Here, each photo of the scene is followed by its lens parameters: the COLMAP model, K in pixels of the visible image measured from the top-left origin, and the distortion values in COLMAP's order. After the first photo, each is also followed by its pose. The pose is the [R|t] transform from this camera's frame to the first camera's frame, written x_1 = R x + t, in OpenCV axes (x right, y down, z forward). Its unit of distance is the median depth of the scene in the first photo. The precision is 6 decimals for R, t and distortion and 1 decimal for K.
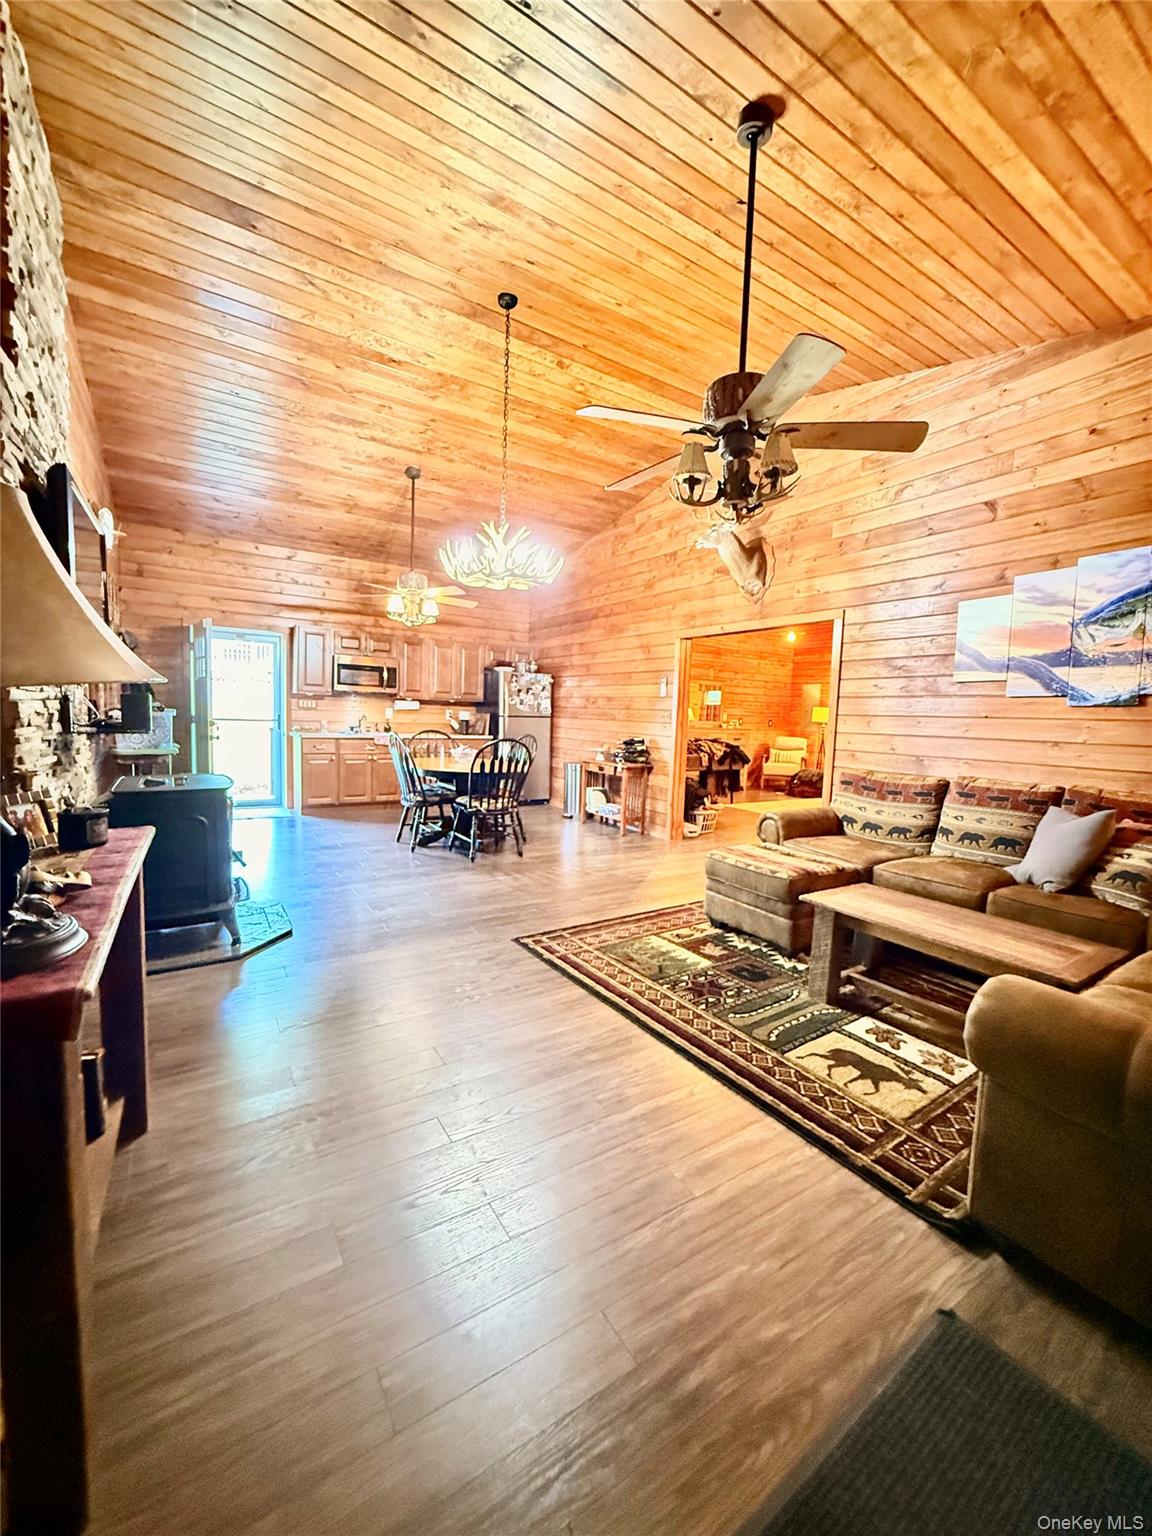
lens RADIAL K [[612.8, 0, 576.0], [0, 612.8, 768.0], [0, 0, 1]] dist [0.007340, -0.000057]
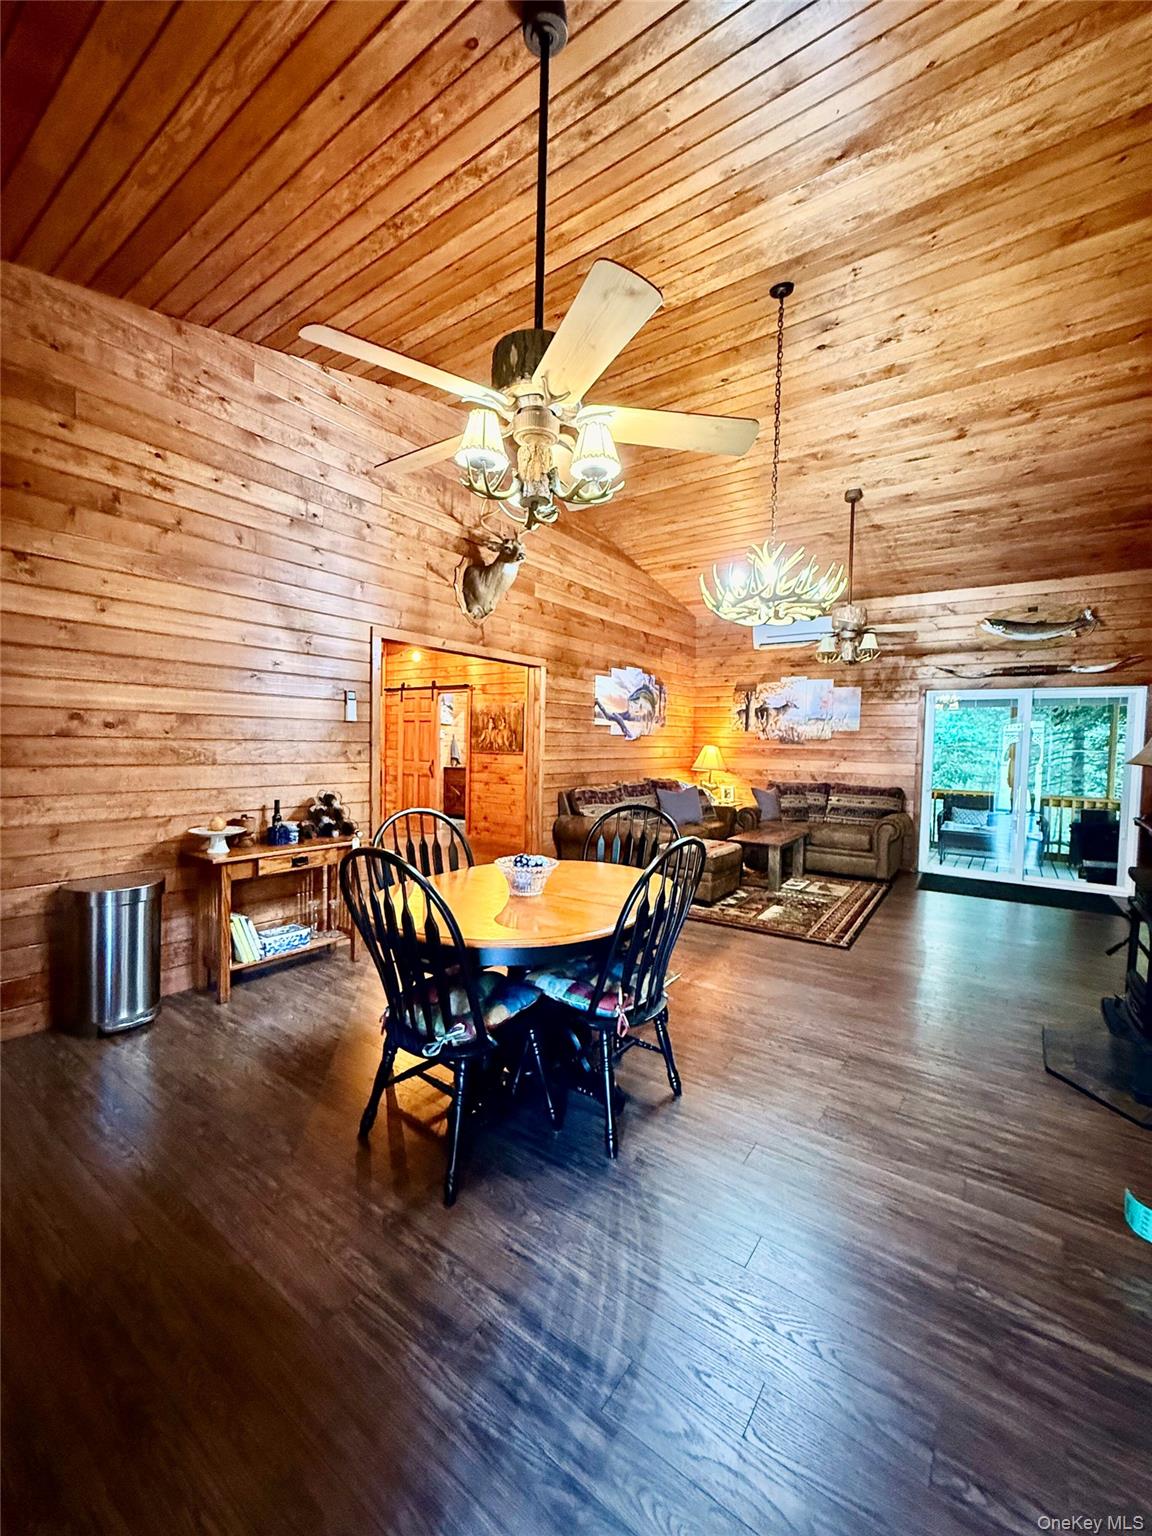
lens RADIAL K [[612.8, 0, 576.0], [0, 612.8, 768.0], [0, 0, 1]] dist [0.007340, -0.000057]
pose [[-0.368750, -0.085100, 0.925625, -0.517145], [0.045305, 0.992971, 0.109341, -0.123313], [-0.928424, 0.082255, -0.362303, 0.984667]]
